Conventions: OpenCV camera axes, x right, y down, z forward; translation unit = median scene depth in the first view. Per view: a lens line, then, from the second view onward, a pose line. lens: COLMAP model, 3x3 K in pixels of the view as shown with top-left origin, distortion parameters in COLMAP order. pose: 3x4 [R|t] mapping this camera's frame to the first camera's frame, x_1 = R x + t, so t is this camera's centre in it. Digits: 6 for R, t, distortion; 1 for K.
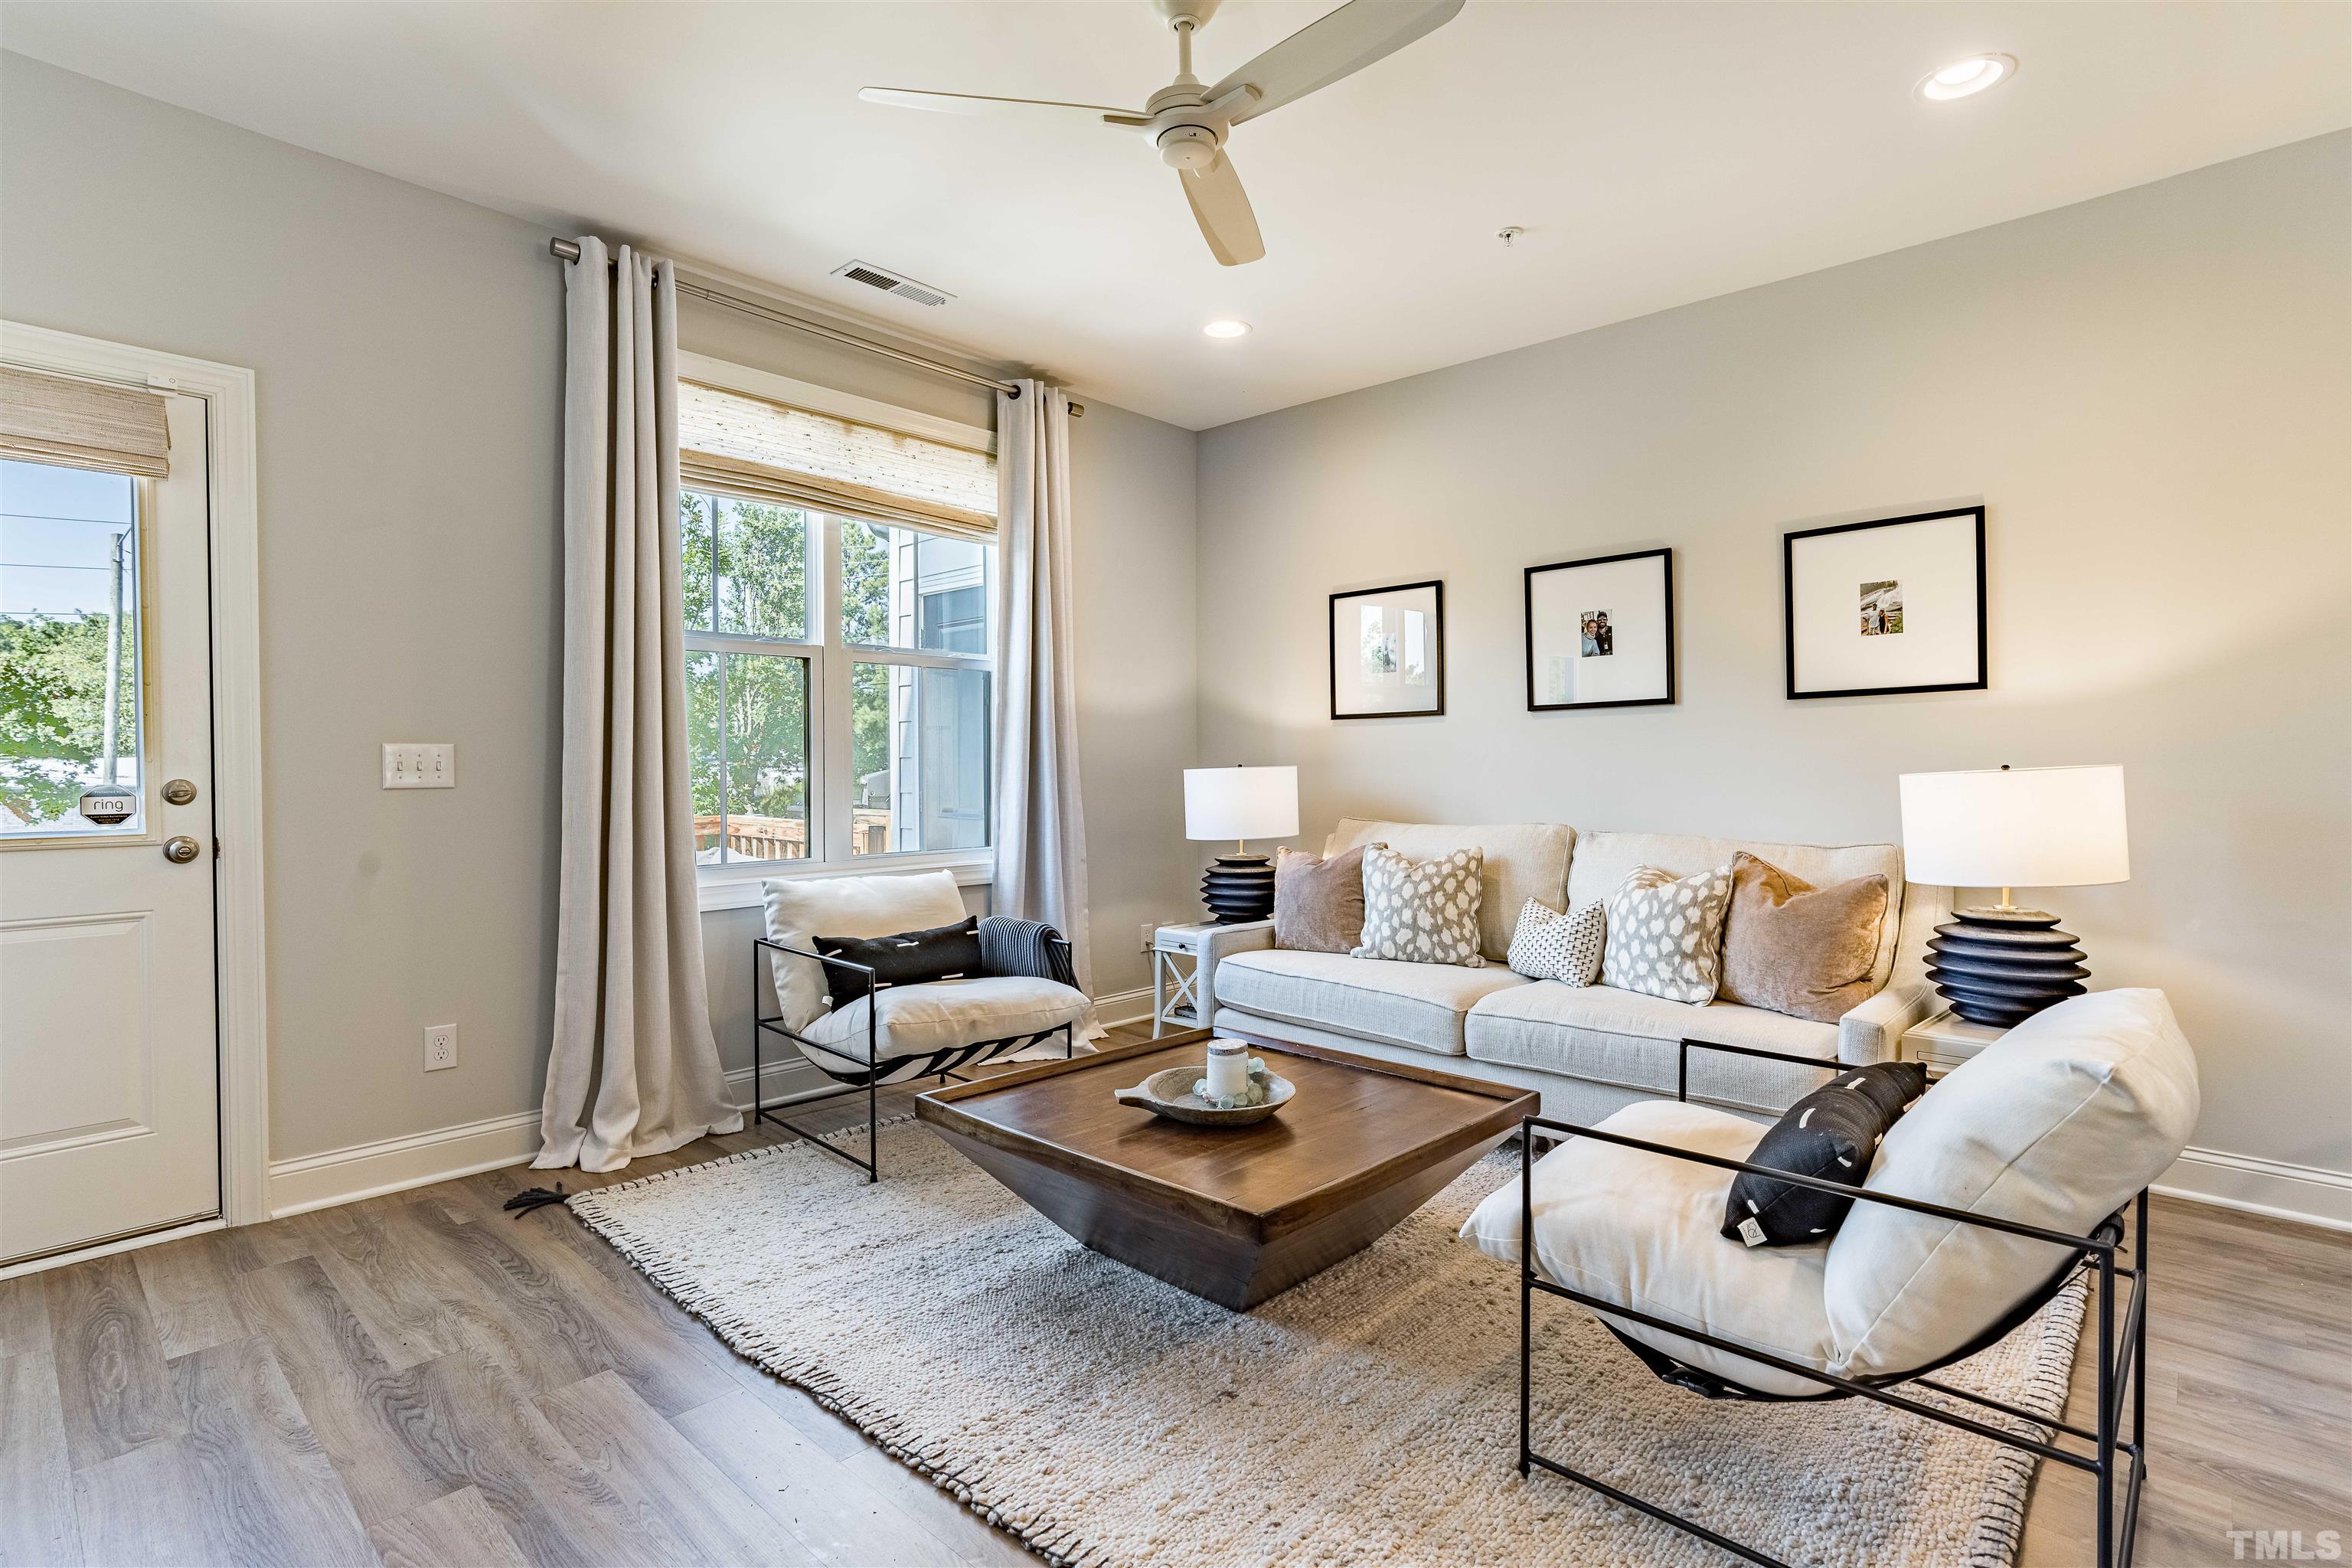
lens RADIAL K [[1152.1, 0, 1195.0], [0, 1152.1, 780.2], [0, 0, 1]] dist [-0.019539, 0.001465]
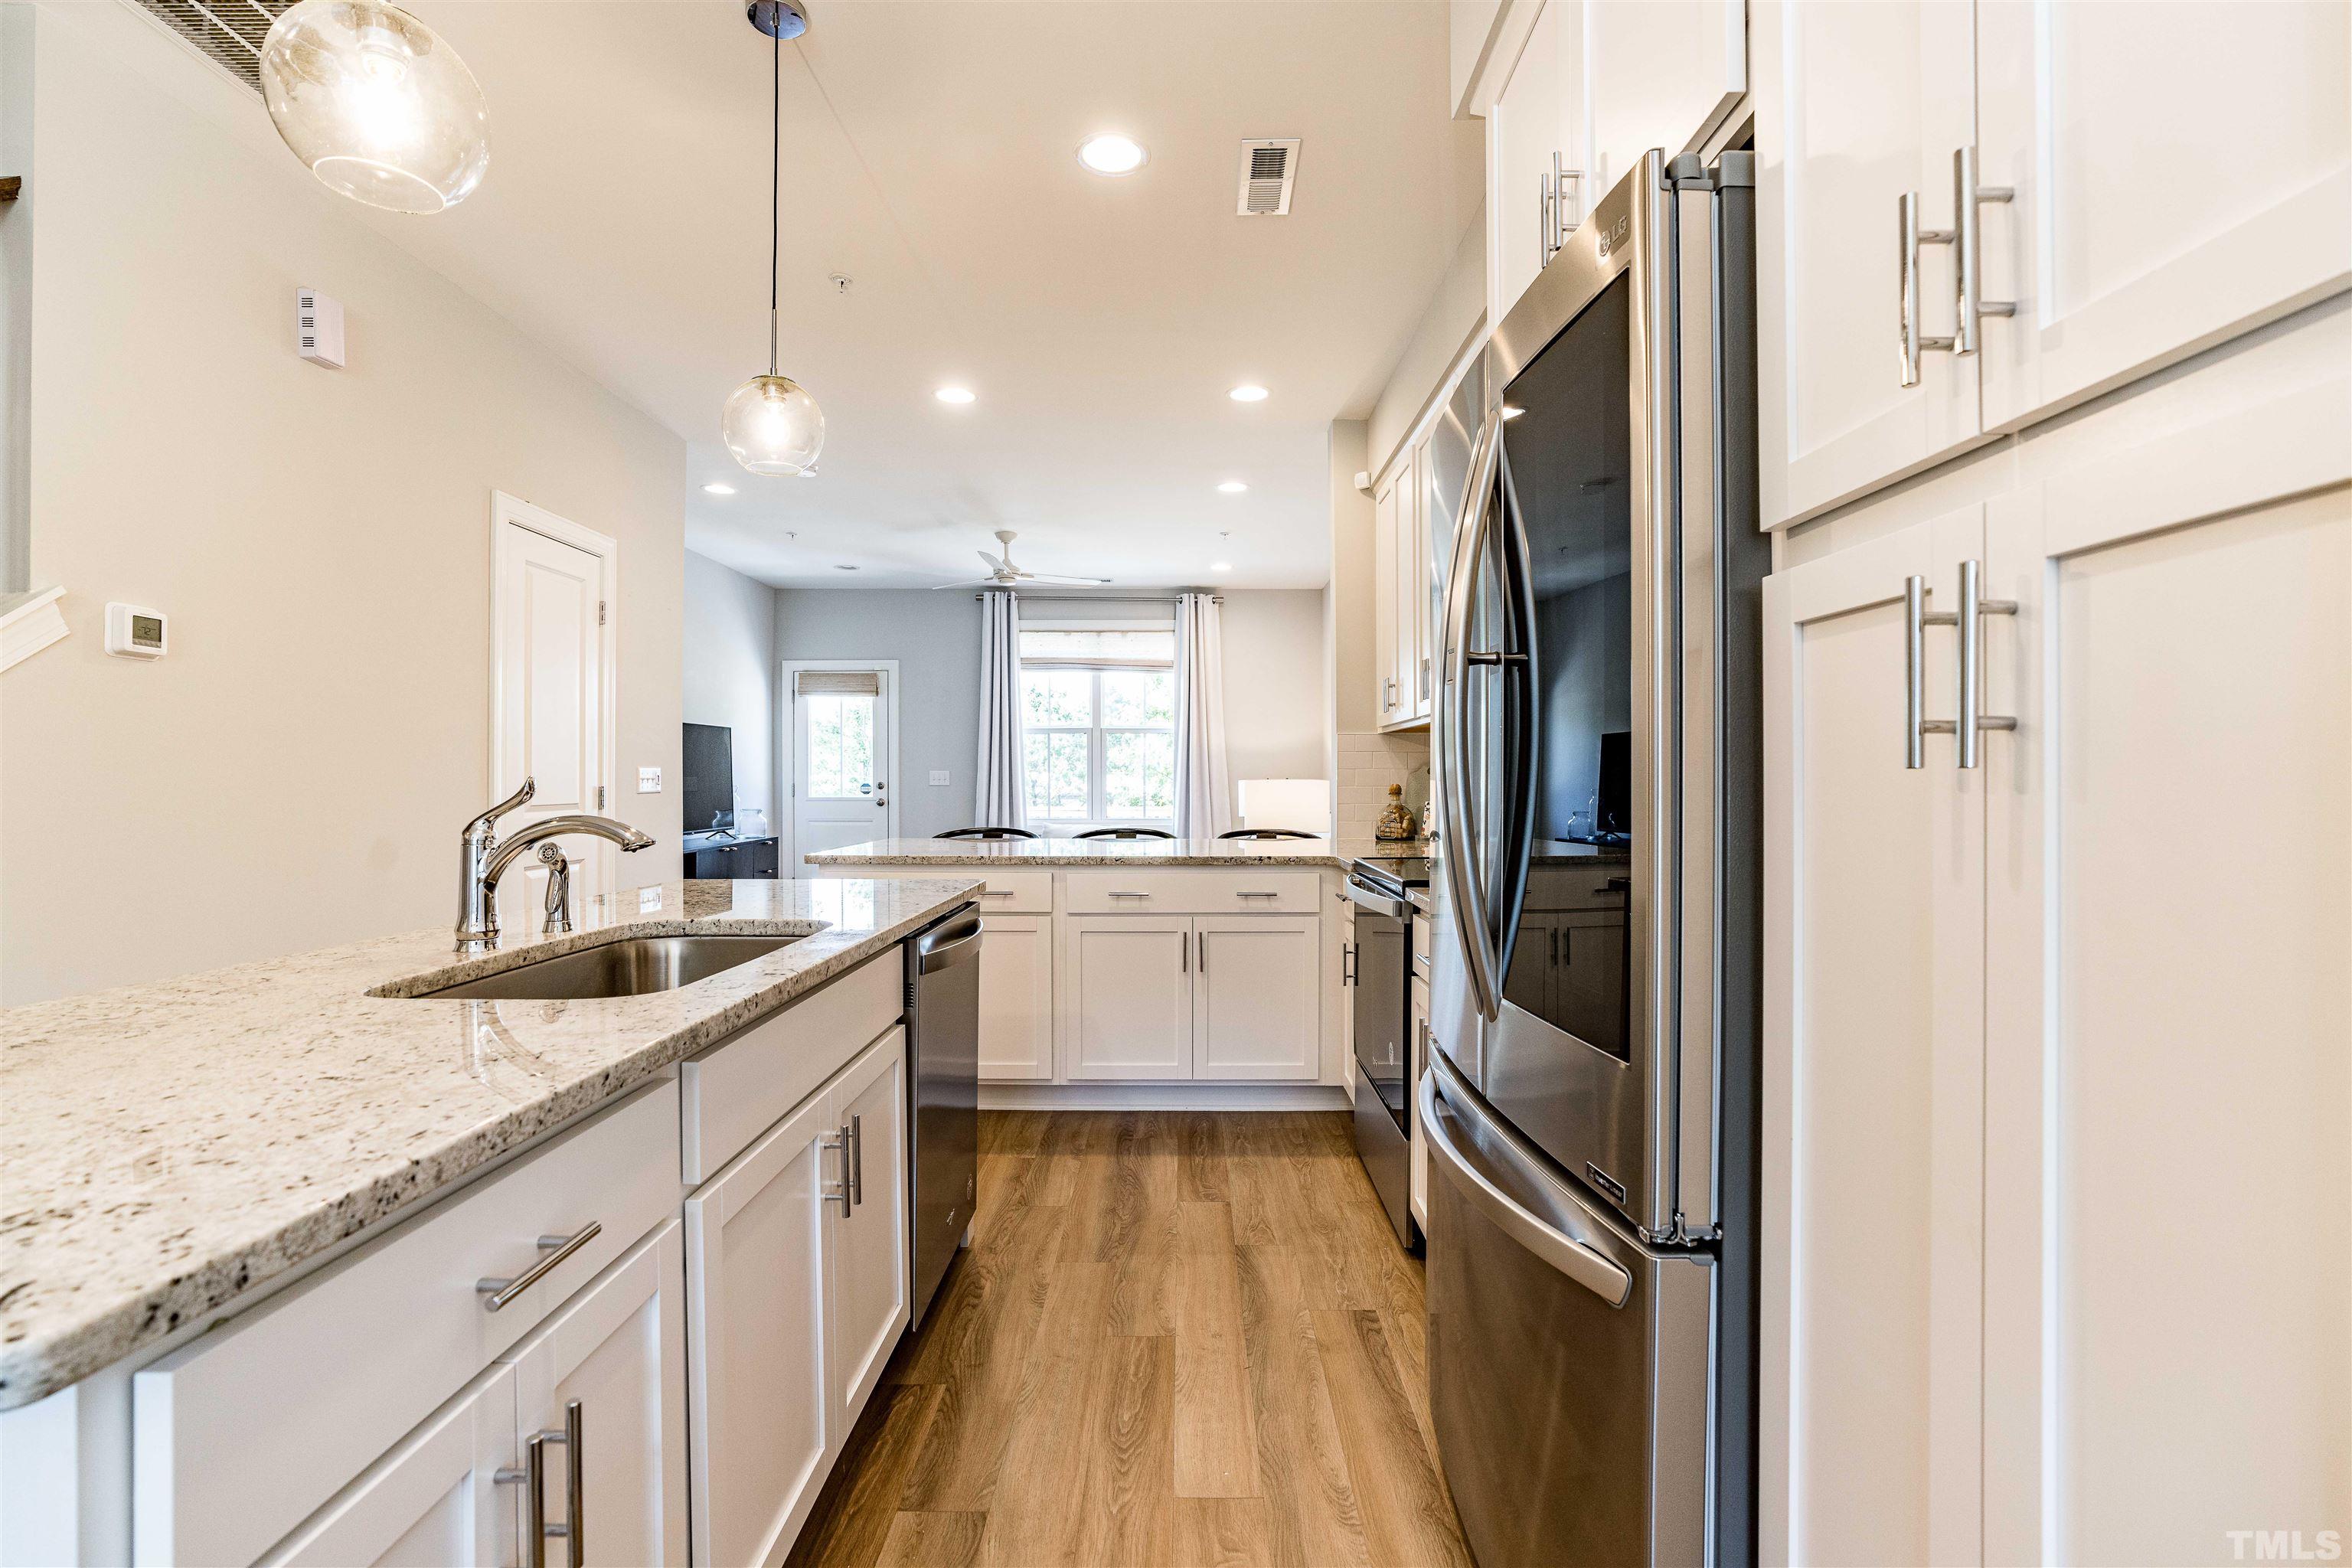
lens RADIAL K [[1074.5, 0, 1196.1], [0, 1074.5, 779.3], [0, 0, 1]] dist [-0.035591, 0.015535]
pose [[0.675746, 0.002145, -0.737131, 1.708352], [-0.013355, 0.999867, -0.009333, 0.007541], [0.737013, 0.016151, 0.675685, -0.387254]]
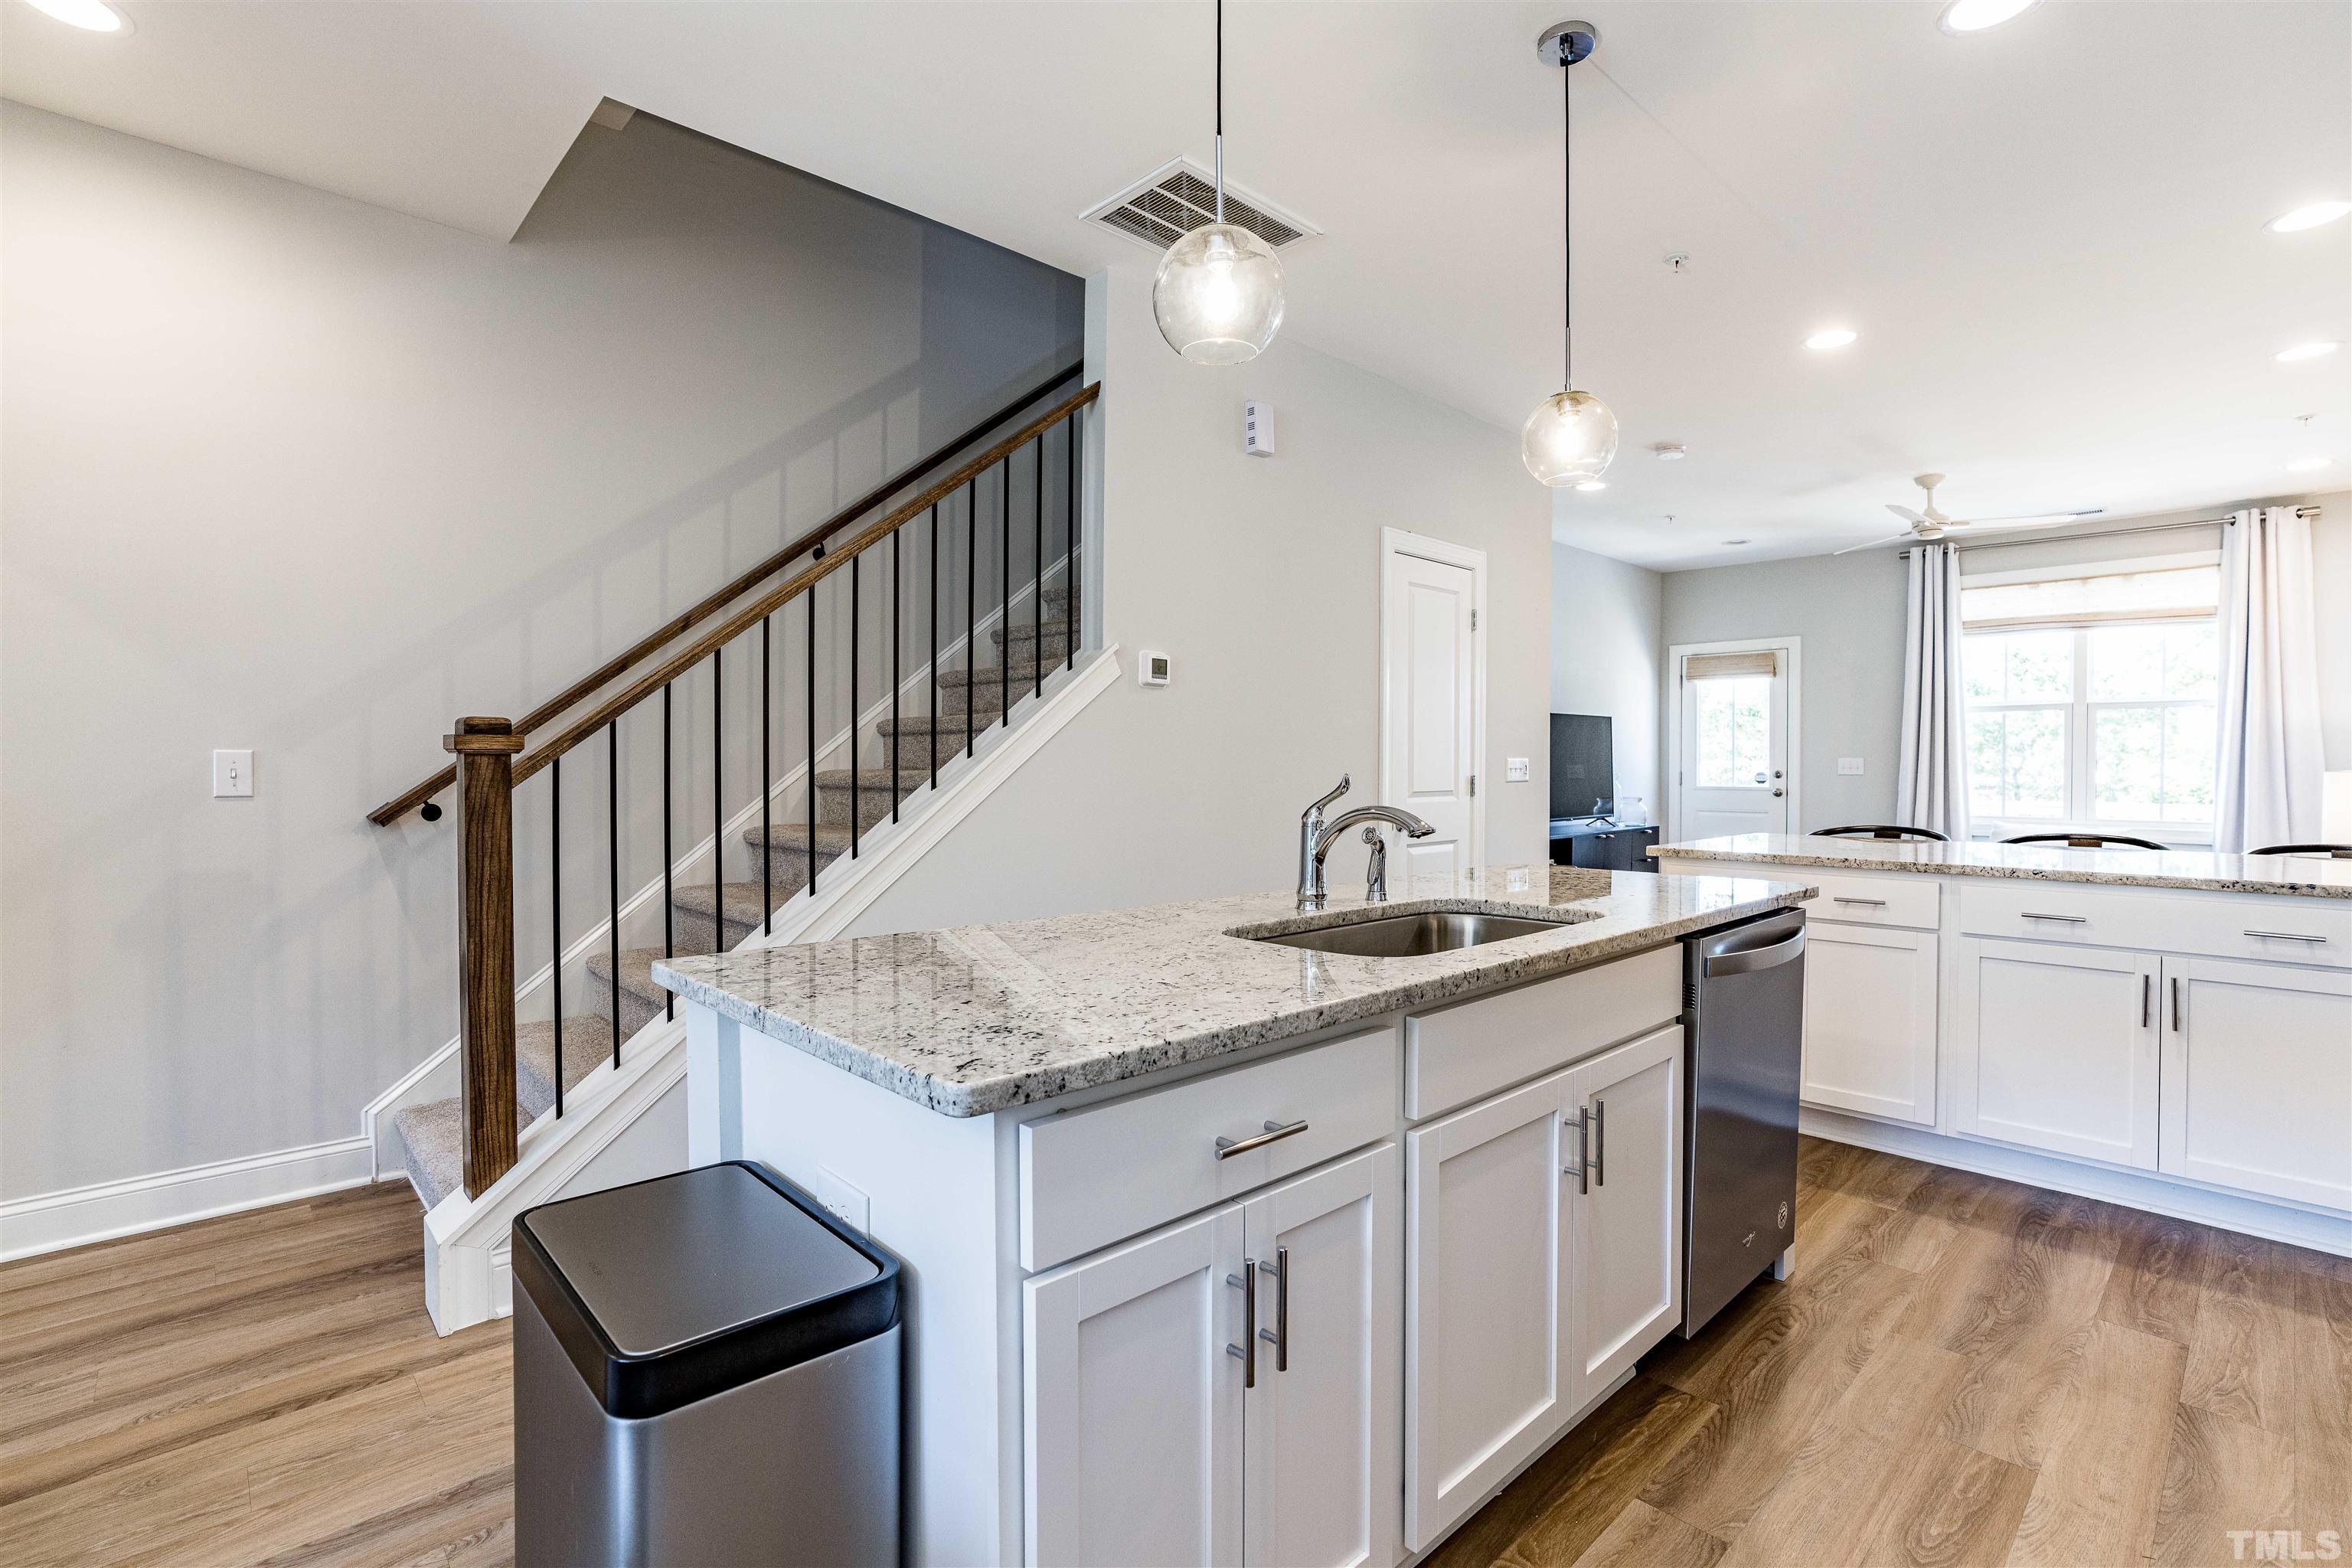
lens RADIAL K [[1074.5, 0, 1182.7], [0, 1074.5, 779.9], [0, 0, 1]] dist [-0.035591, 0.015535]
pose [[-0.057030, 0.015469, -0.998253, 1.713952], [-0.018701, 0.999688, 0.016560, 0.006842], [0.998197, 0.019612, -0.056723, -0.382376]]
